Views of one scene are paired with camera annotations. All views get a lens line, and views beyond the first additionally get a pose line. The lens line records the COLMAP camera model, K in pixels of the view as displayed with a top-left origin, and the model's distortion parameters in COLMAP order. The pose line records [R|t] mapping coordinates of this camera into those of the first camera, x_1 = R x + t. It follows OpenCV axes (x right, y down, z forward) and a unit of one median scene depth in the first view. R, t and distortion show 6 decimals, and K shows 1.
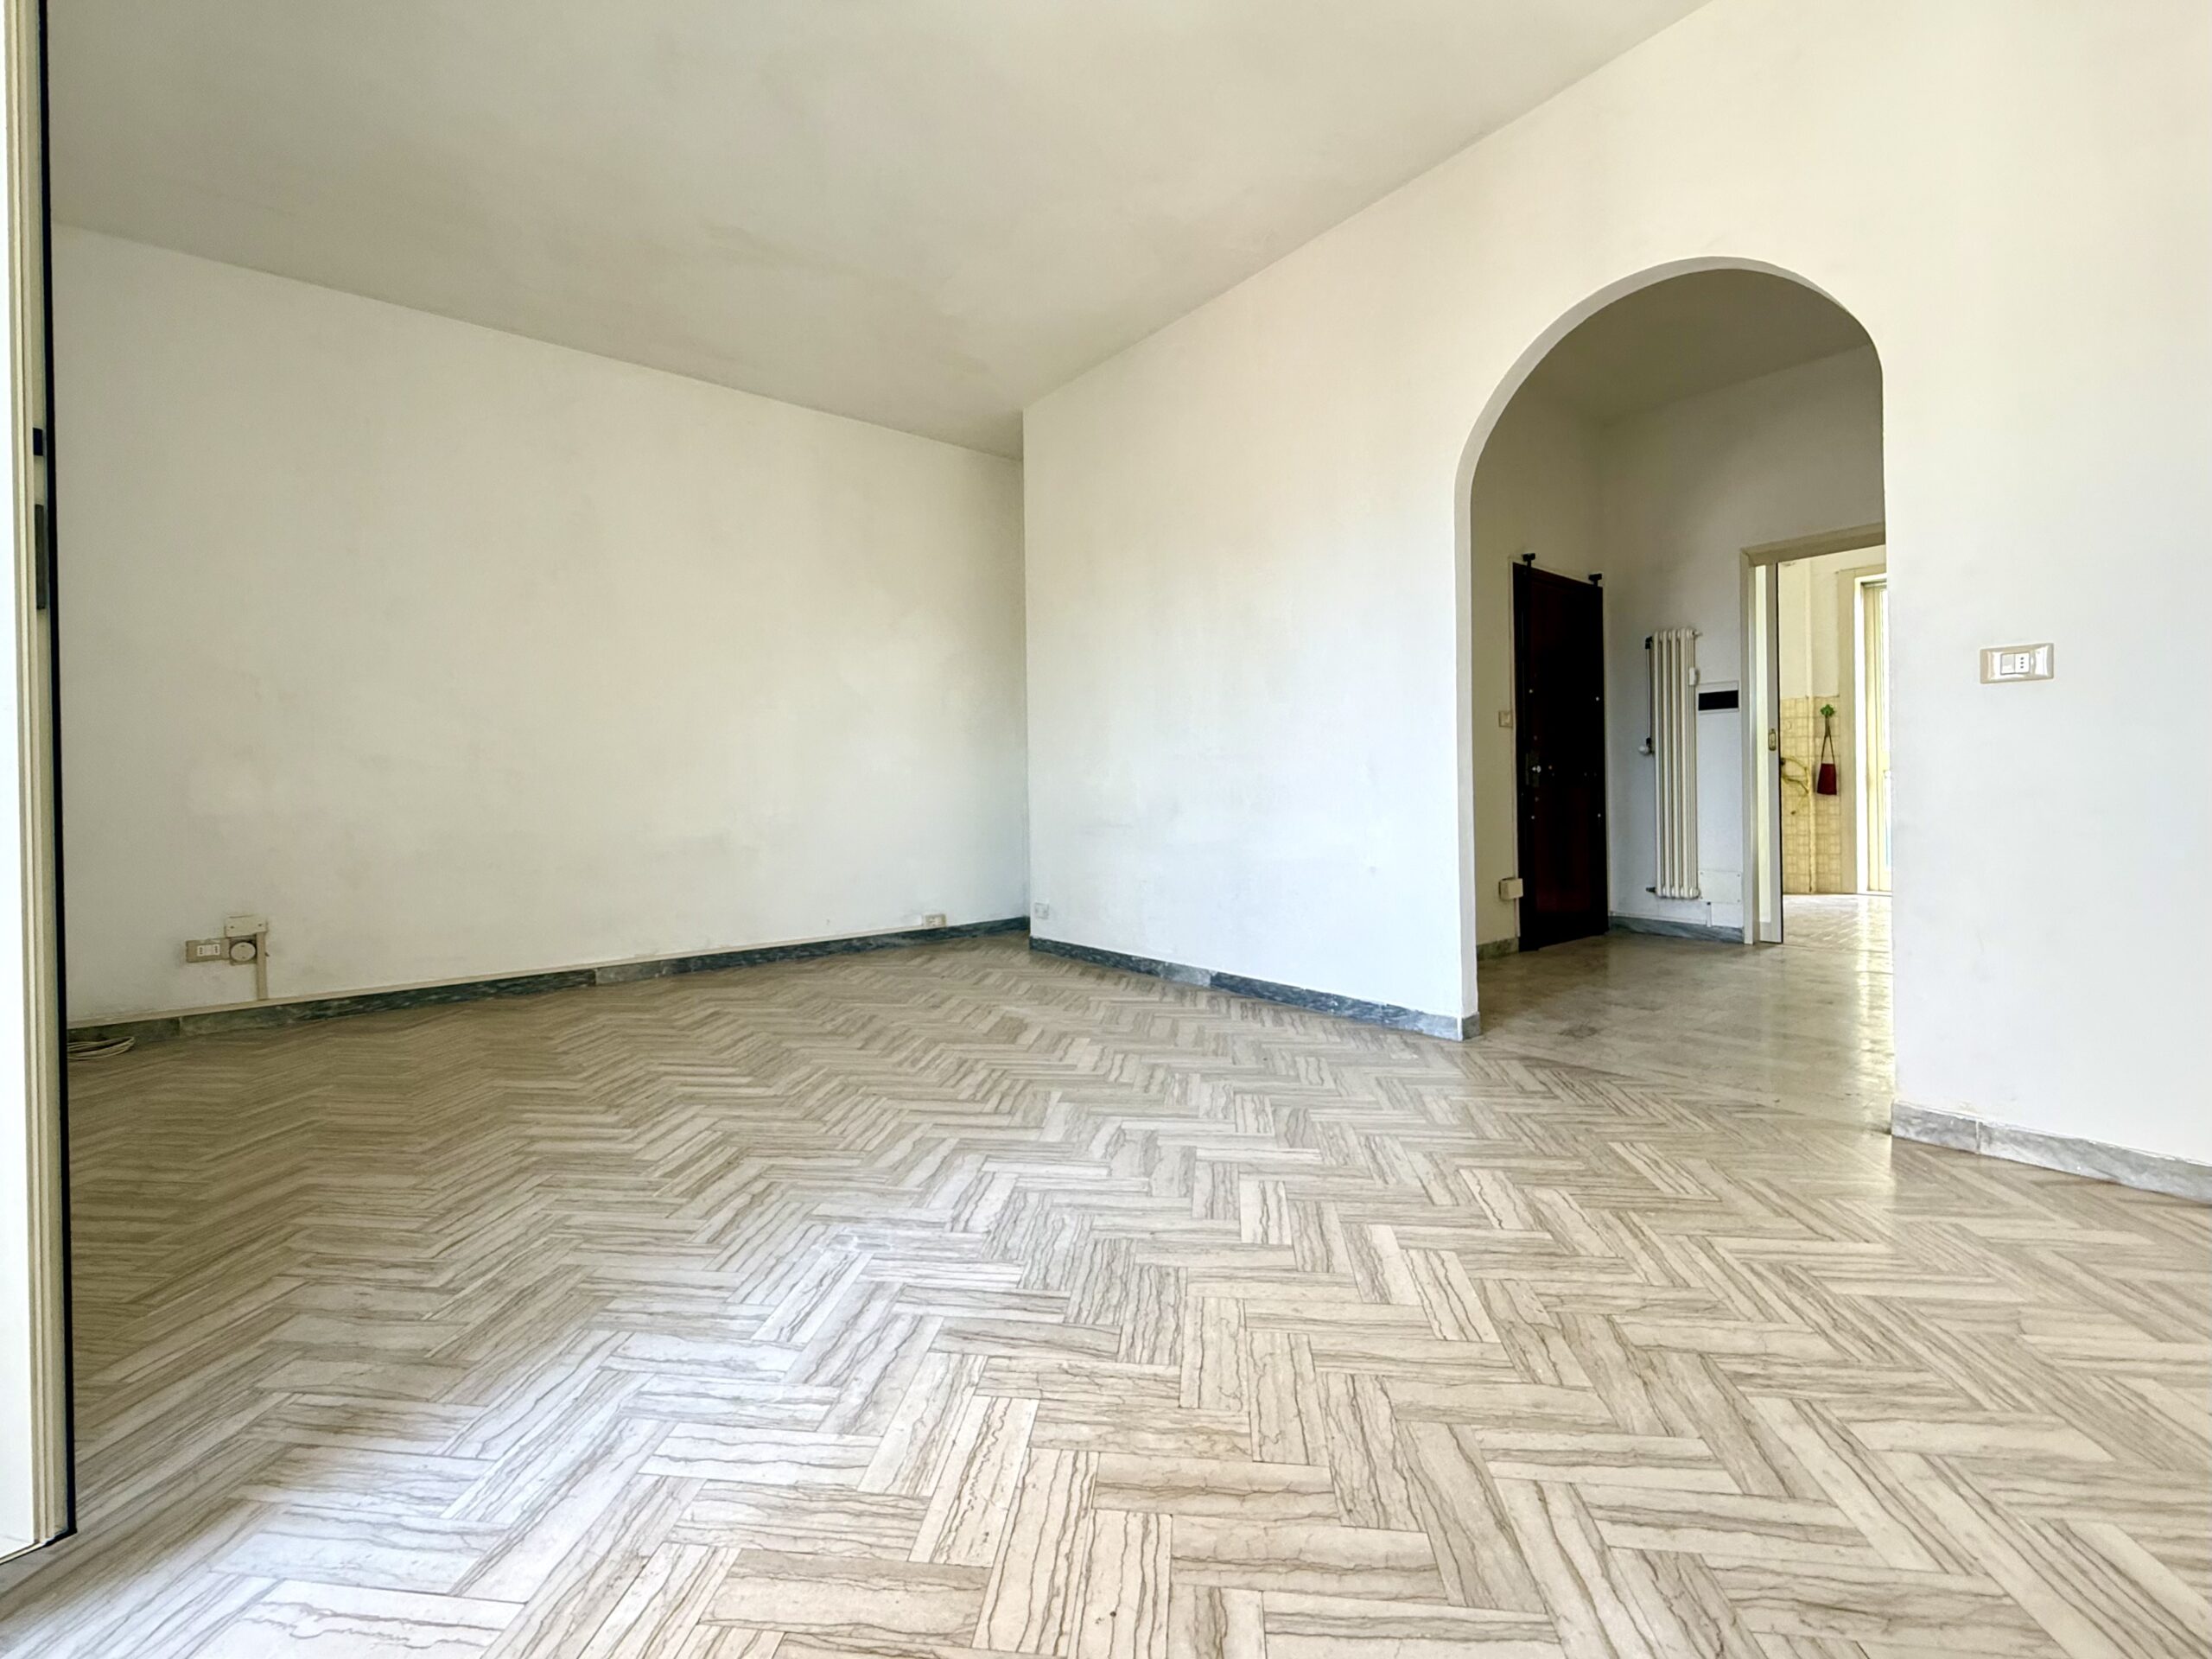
lens RADIAL K [[935.7, 0, 1096.5], [0, 935.7, 791.4], [0, 0, 1]] dist [-0.003593, 0.001348]
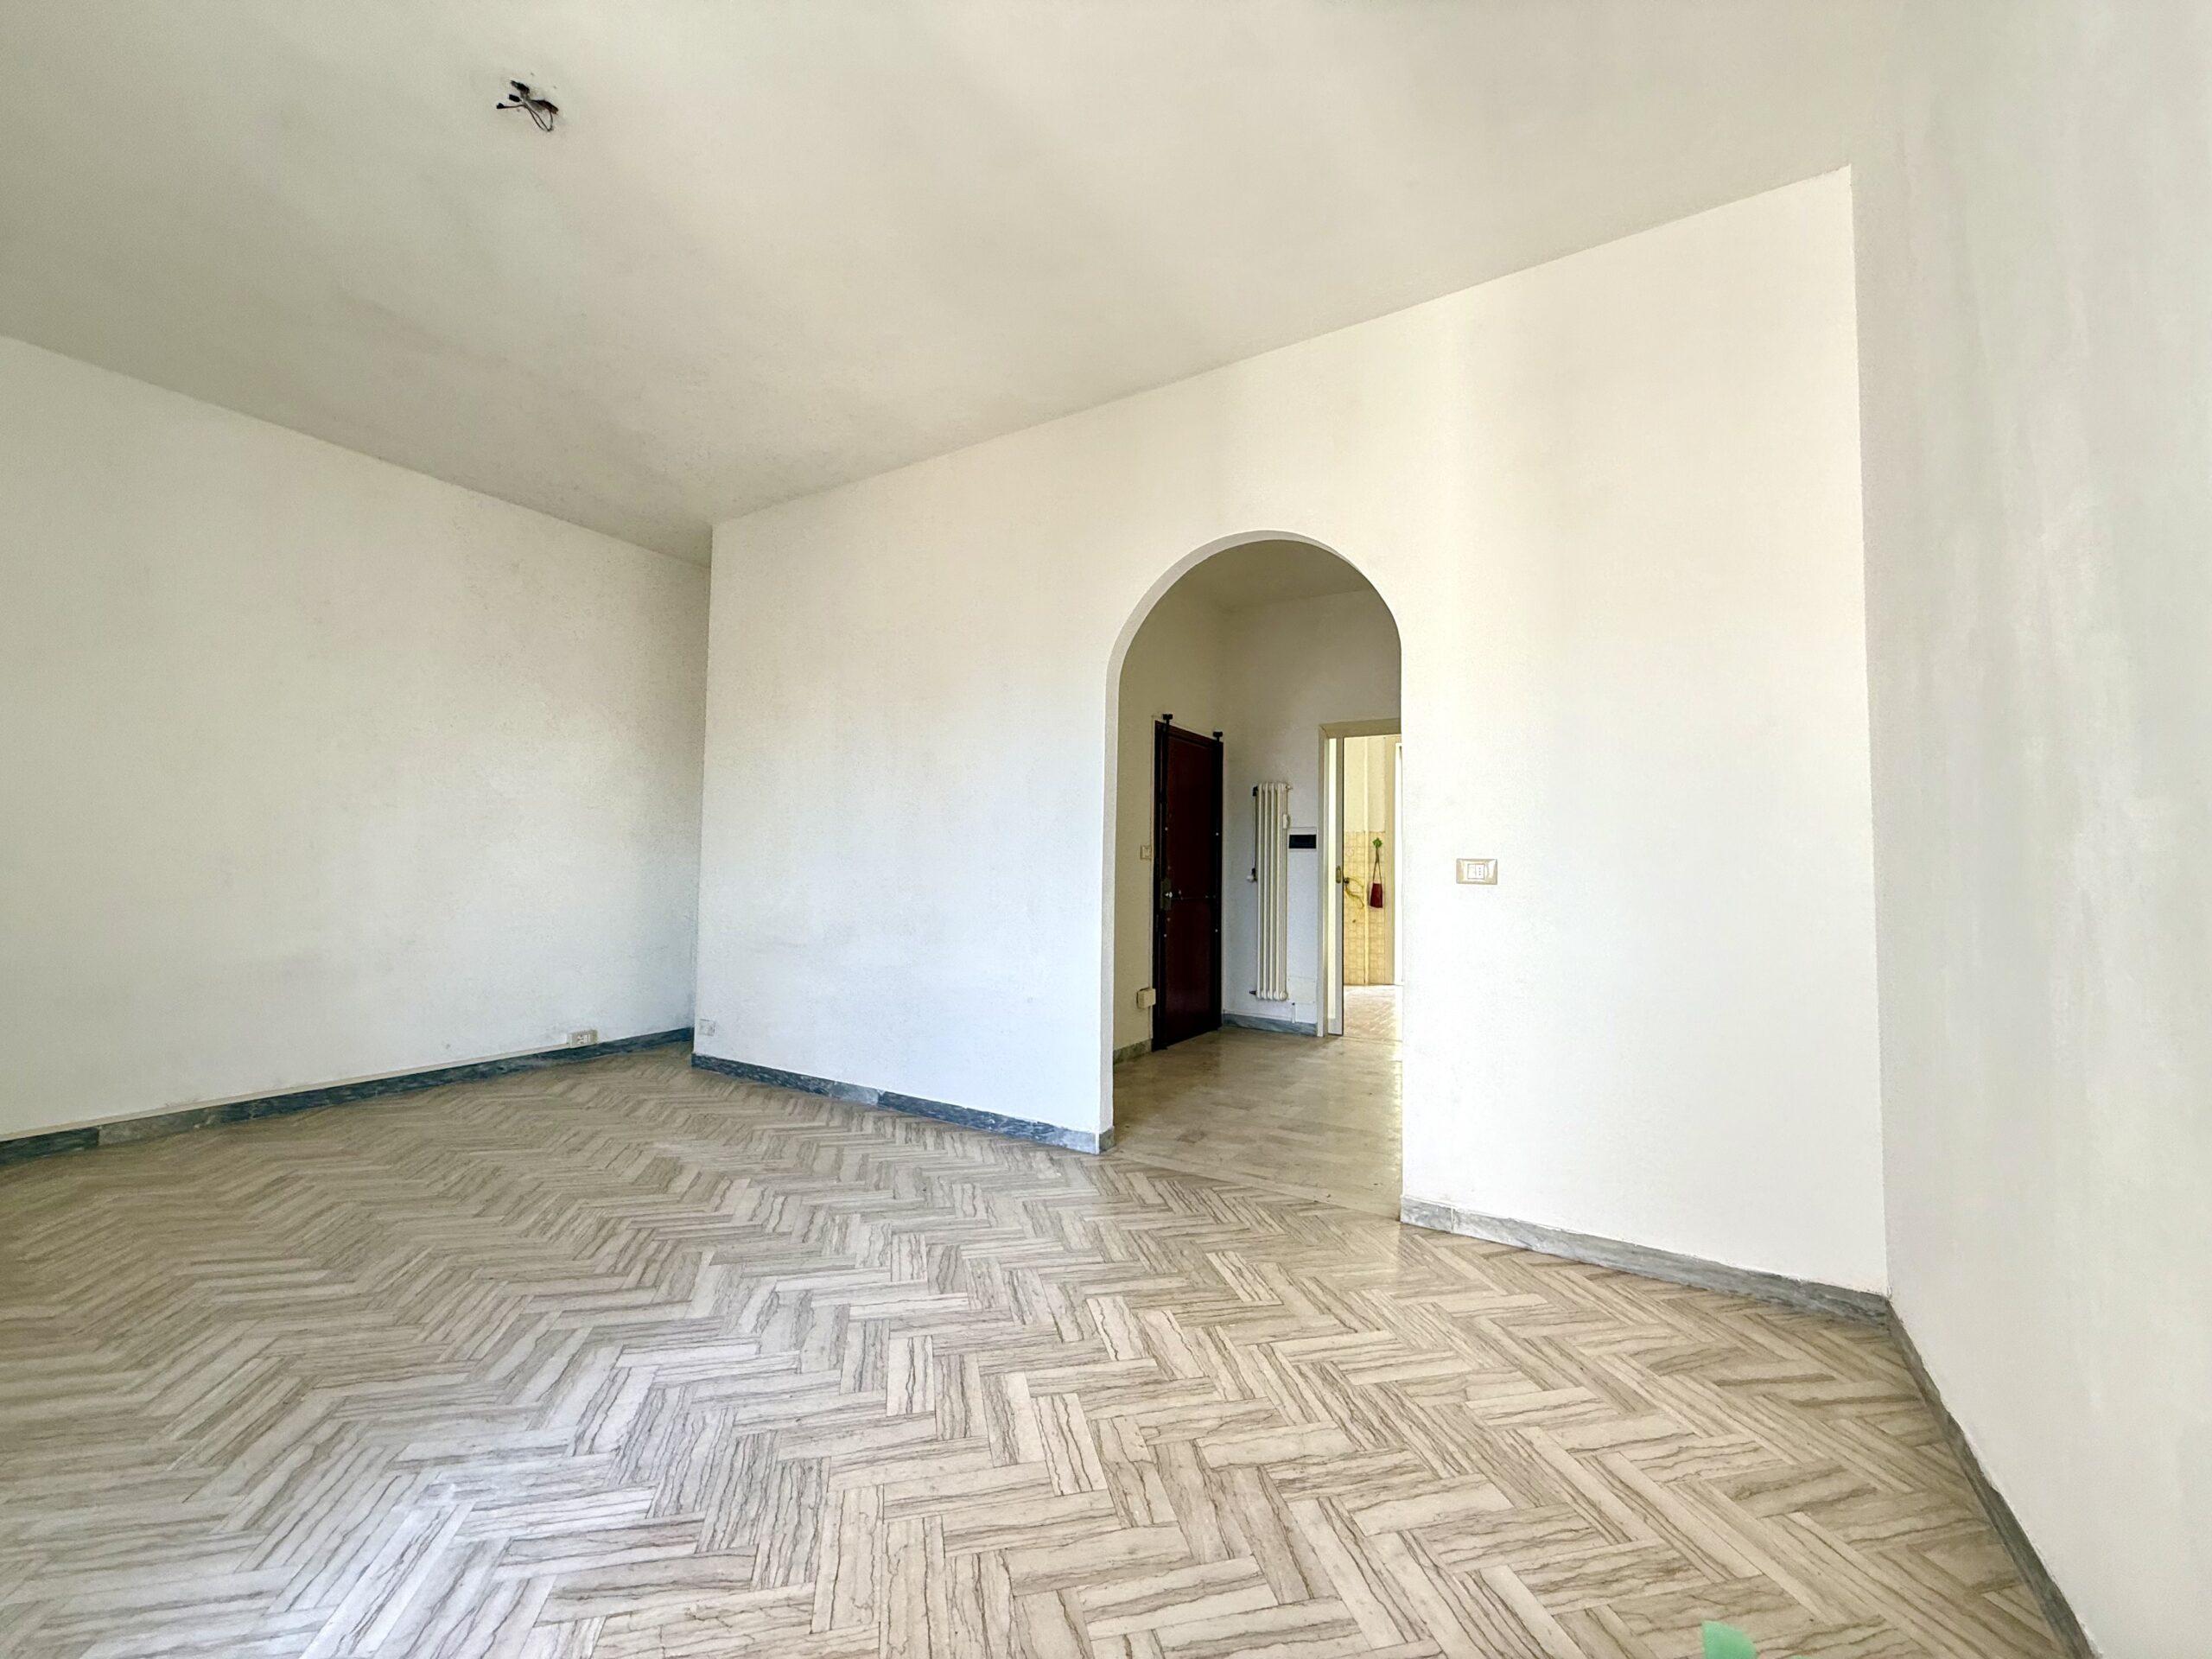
lens RADIAL K [[875.4, 0, 1097.8], [0, 875.4, 831.6], [0, 0, 1]] dist [-0.000771, -0.000159]
pose [[0.939299, 0.041679, 0.340559, 0.012103], [-0.027813, 0.998577, -0.045501, -0.110196], [-0.341971, 0.033267, 0.939121, -0.025223]]
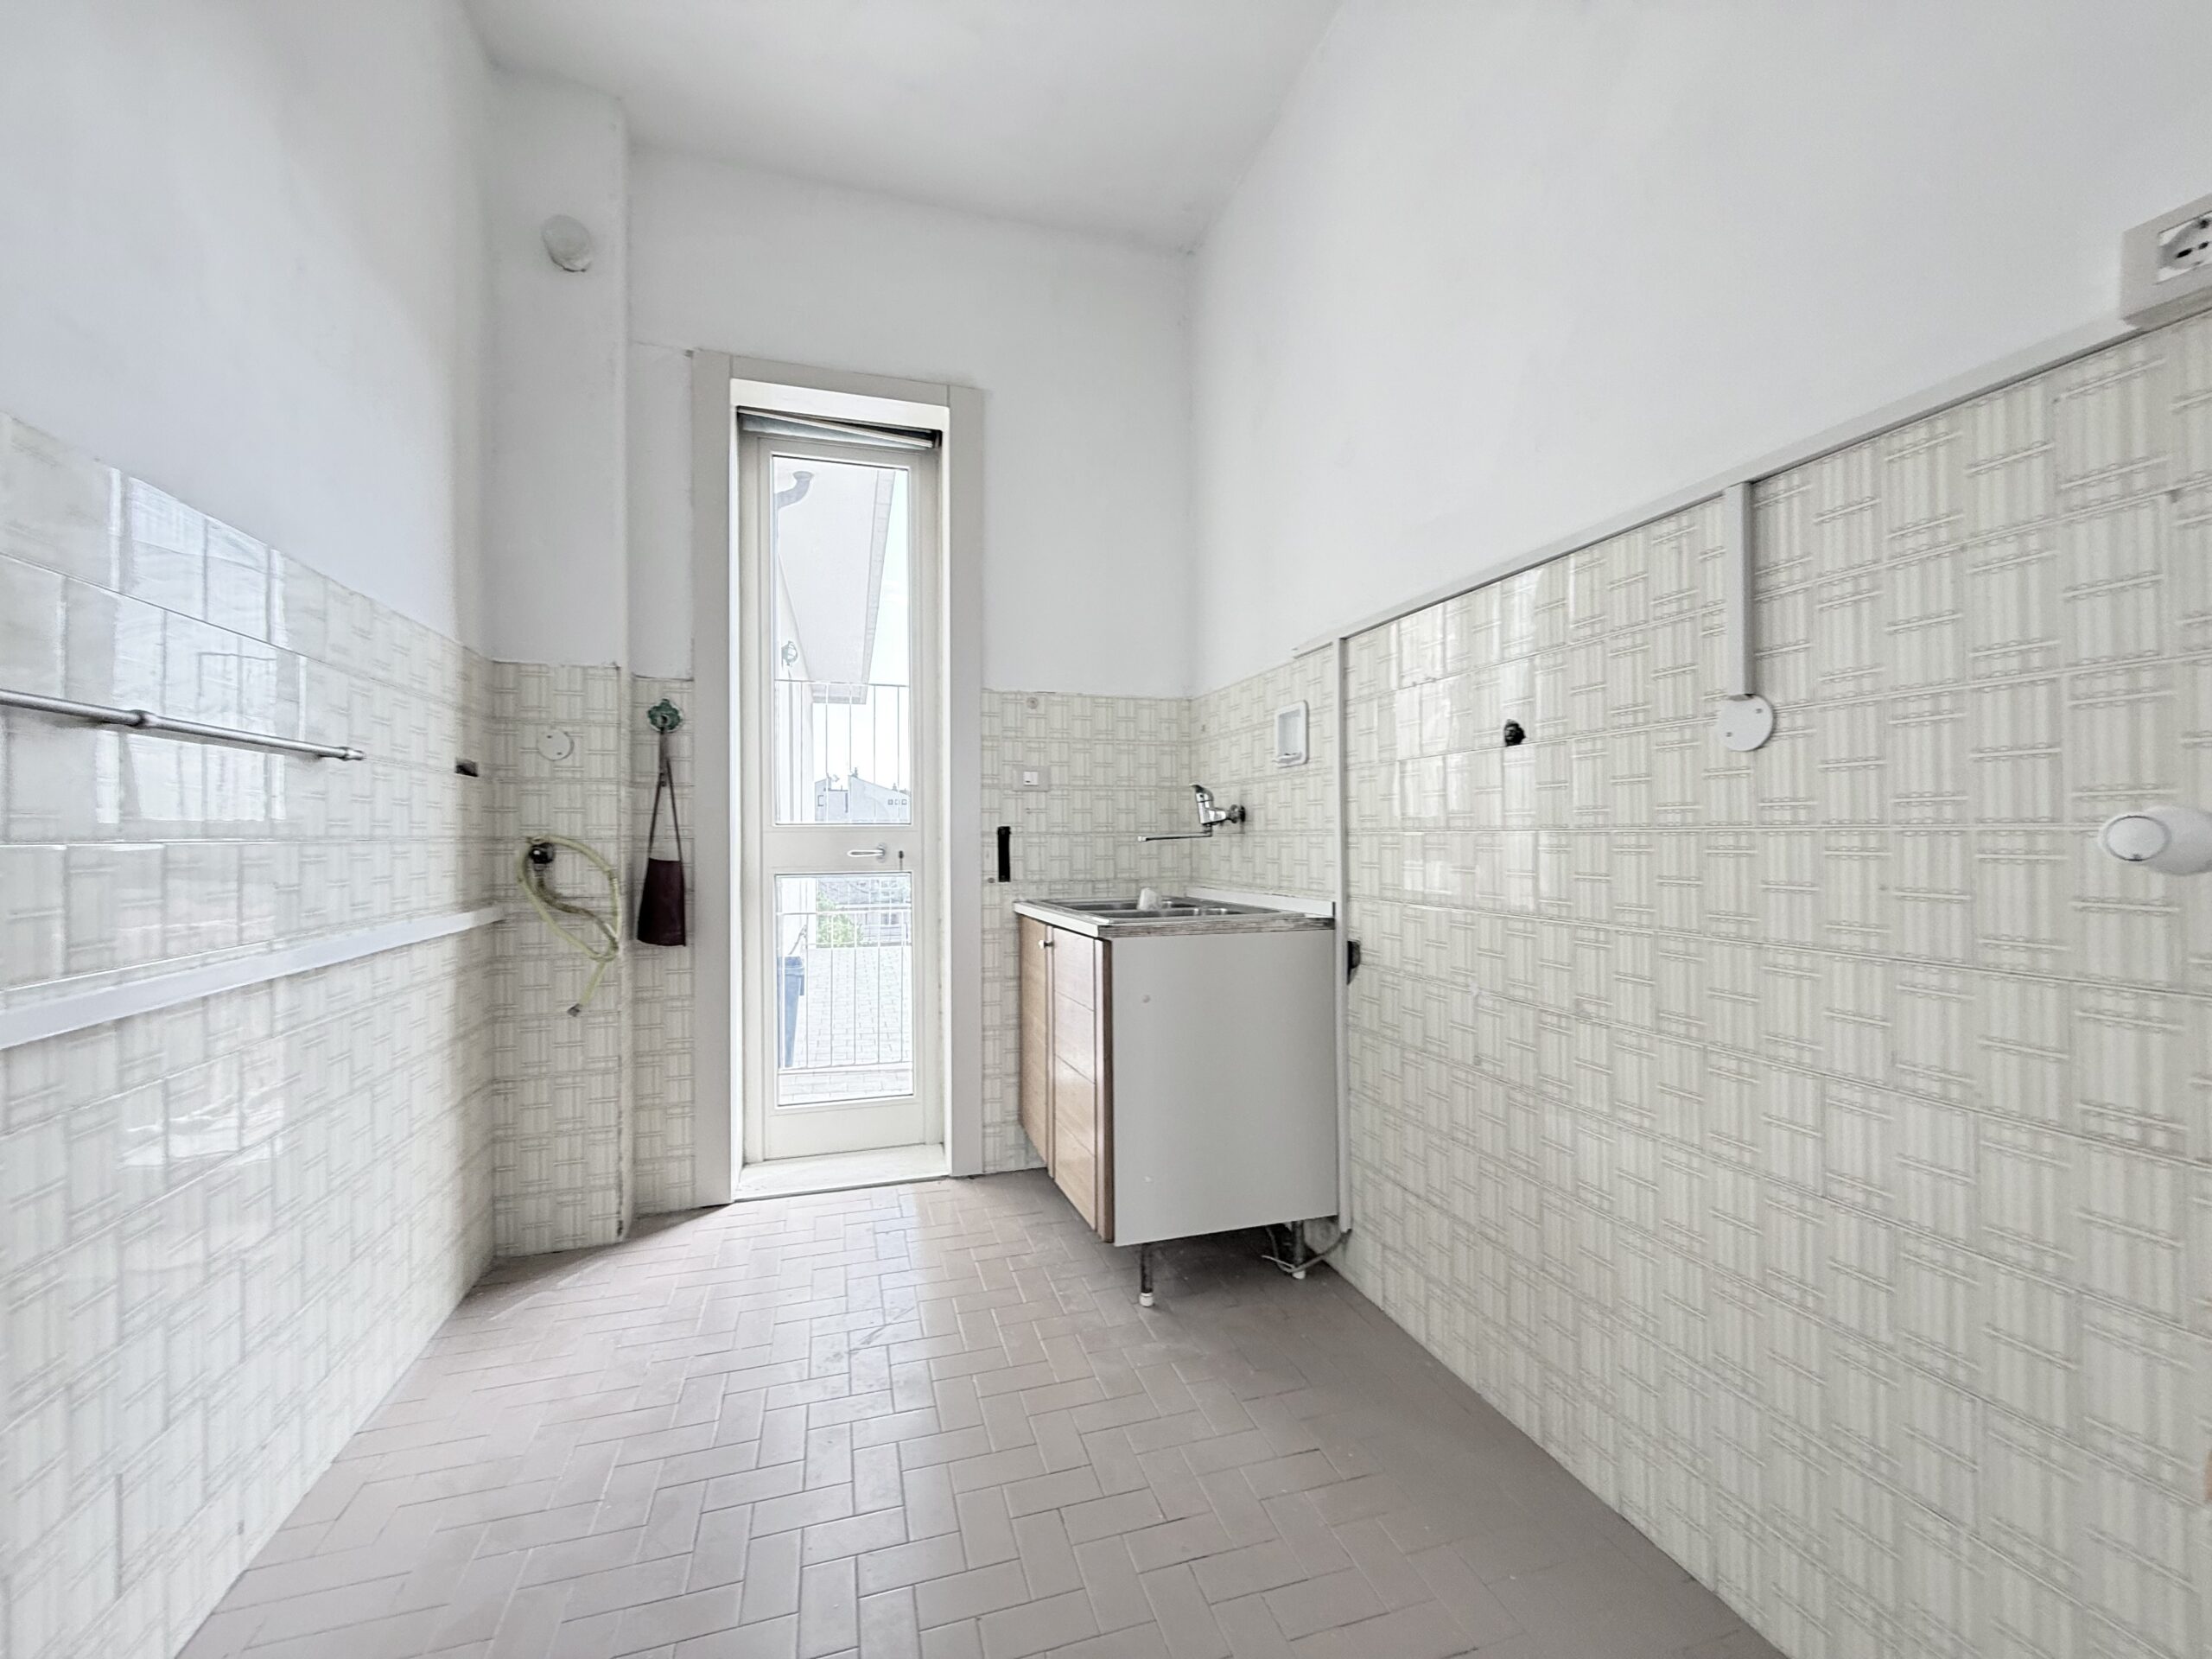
lens RADIAL K [[875.4, 0, 1110.1], [0, 875.4, 830.6], [0, 0, 1]] dist [-0.000771, -0.000159]
pose [[0.362605, 0.023284, 0.931652, 1.632820], [0.004612, 0.999631, -0.026778, -0.095729], [-0.931932, 0.014007, 0.362363, 2.210559]]
